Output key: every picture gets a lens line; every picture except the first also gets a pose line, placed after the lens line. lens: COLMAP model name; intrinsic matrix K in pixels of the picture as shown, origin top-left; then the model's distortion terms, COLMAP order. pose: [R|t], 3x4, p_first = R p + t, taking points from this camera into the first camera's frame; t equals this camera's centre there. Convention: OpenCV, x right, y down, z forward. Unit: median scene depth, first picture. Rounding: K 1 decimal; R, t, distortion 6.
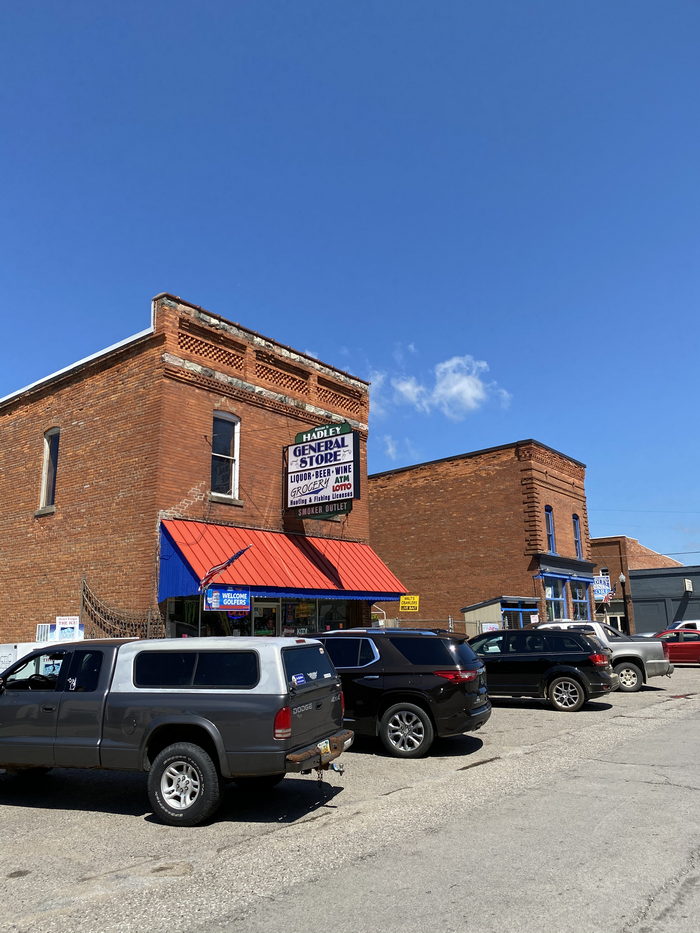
lens RADIAL K [[714.0, 0, 353.4], [0, 714.0, 465.7], [0, 0, 1]] dist [0.049685, -0.078220]
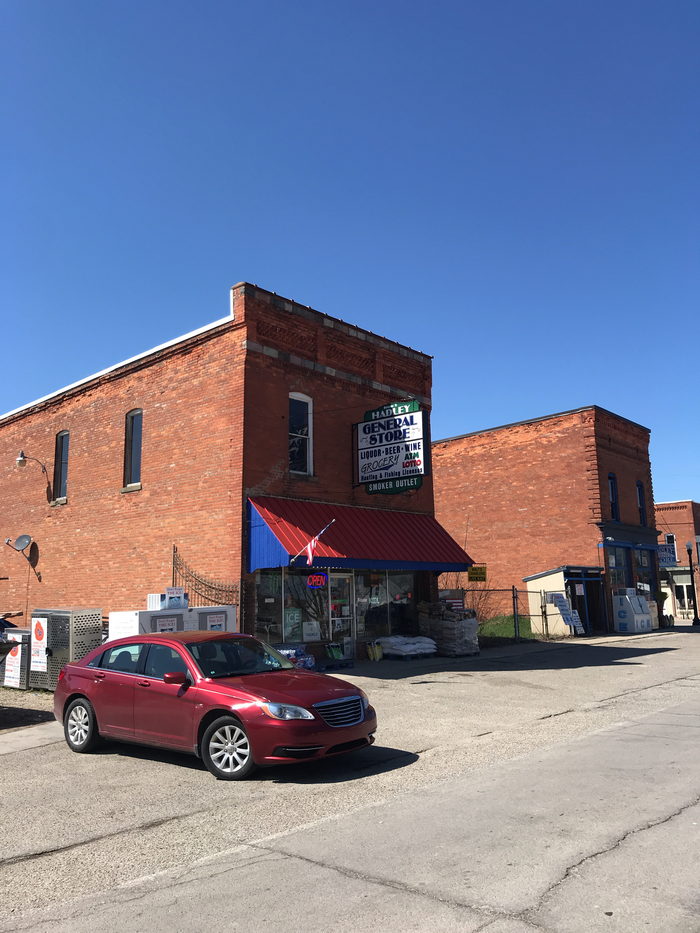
lens RADIAL K [[769.5, 0, 352.9], [0, 769.5, 452.7], [0, 0, 1]] dist [0.042964, -0.092316]
pose [[0.998385, -0.012159, -0.055500, -0.038078], [0.014150, 0.999265, 0.035626, -0.026031], [0.055026, -0.036354, 0.997823, -0.122367]]
